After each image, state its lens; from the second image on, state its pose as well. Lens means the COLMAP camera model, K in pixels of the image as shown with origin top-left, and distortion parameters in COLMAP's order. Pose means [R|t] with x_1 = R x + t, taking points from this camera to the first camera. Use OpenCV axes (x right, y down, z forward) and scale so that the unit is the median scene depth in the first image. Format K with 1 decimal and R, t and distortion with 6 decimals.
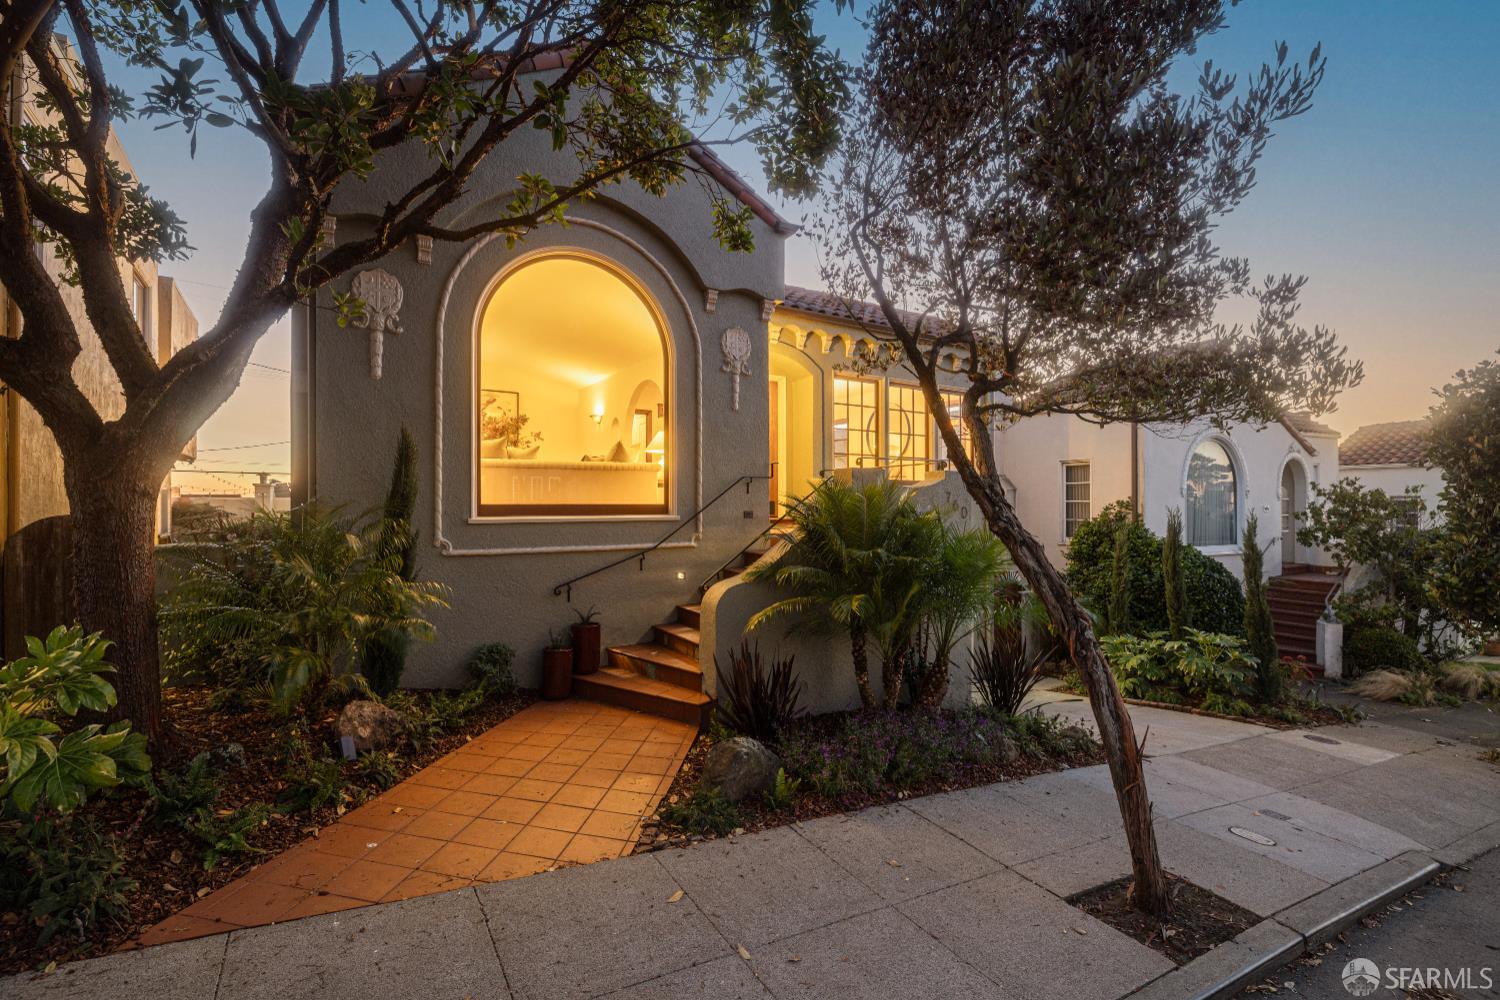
lens RADIAL K [[691.4, 0, 742.1], [0, 691.4, 496.4], [0, 0, 1]] dist [-0.002674, -0.000239]
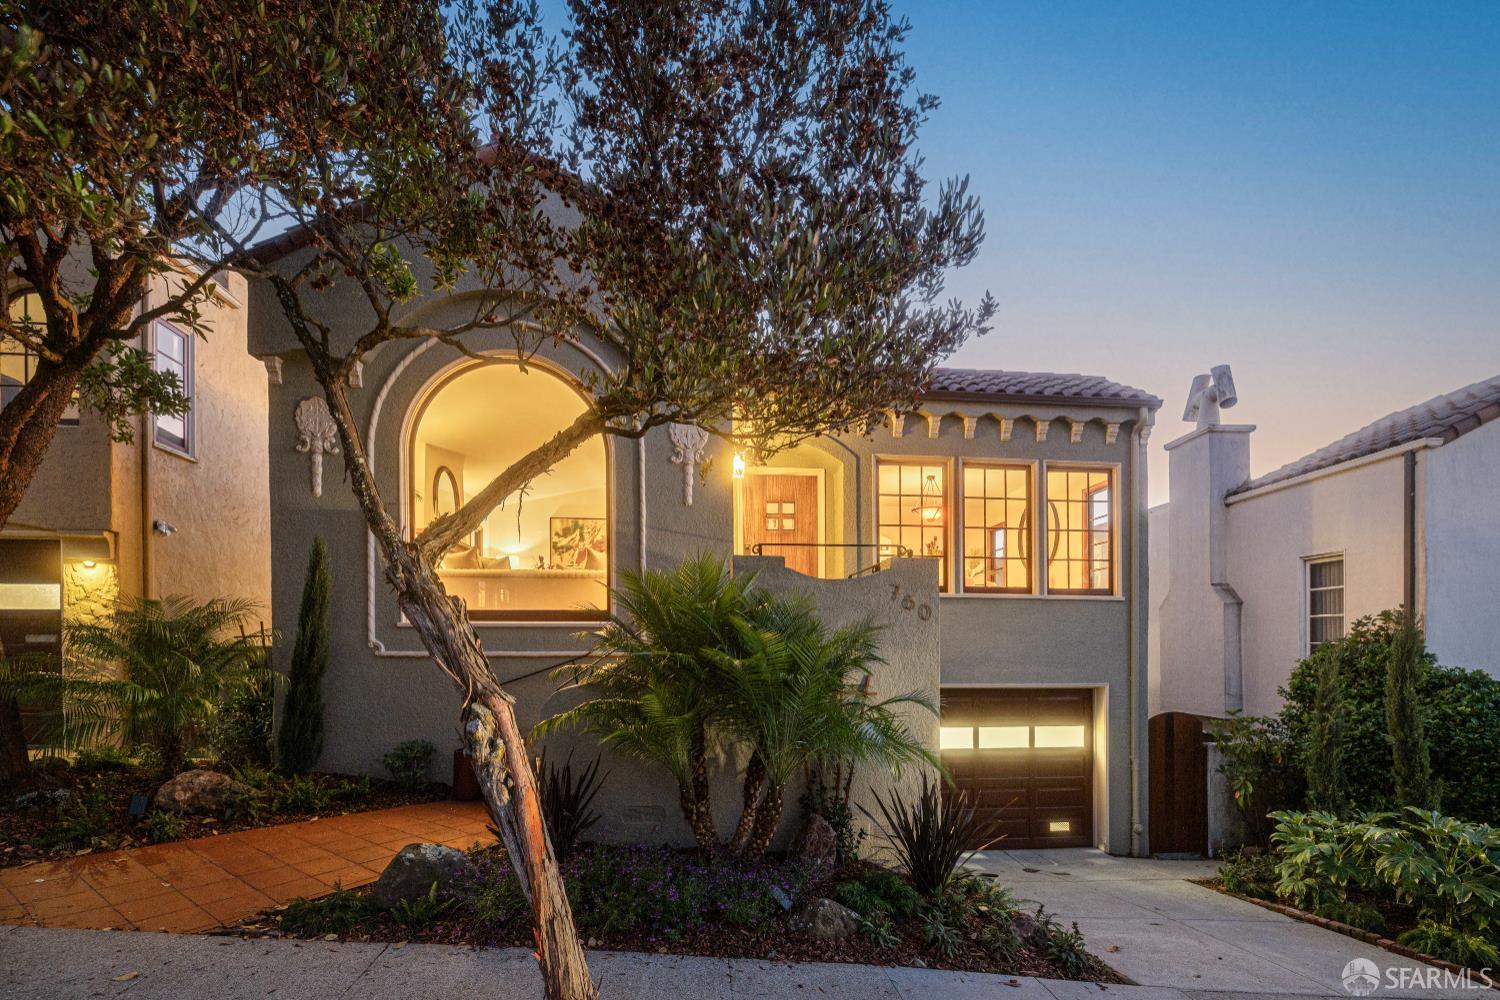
lens RADIAL K [[727.8, 0, 752.0], [0, 727.8, 636.0], [0, 0, 1]] dist [0.012857, -0.000243]
pose [[0.898162, 0.000183, -0.439665, 0.523093], [0.000063, 1.000000, 0.000544, 0.047053], [0.439665, -0.000516, 0.898162, 0.202083]]
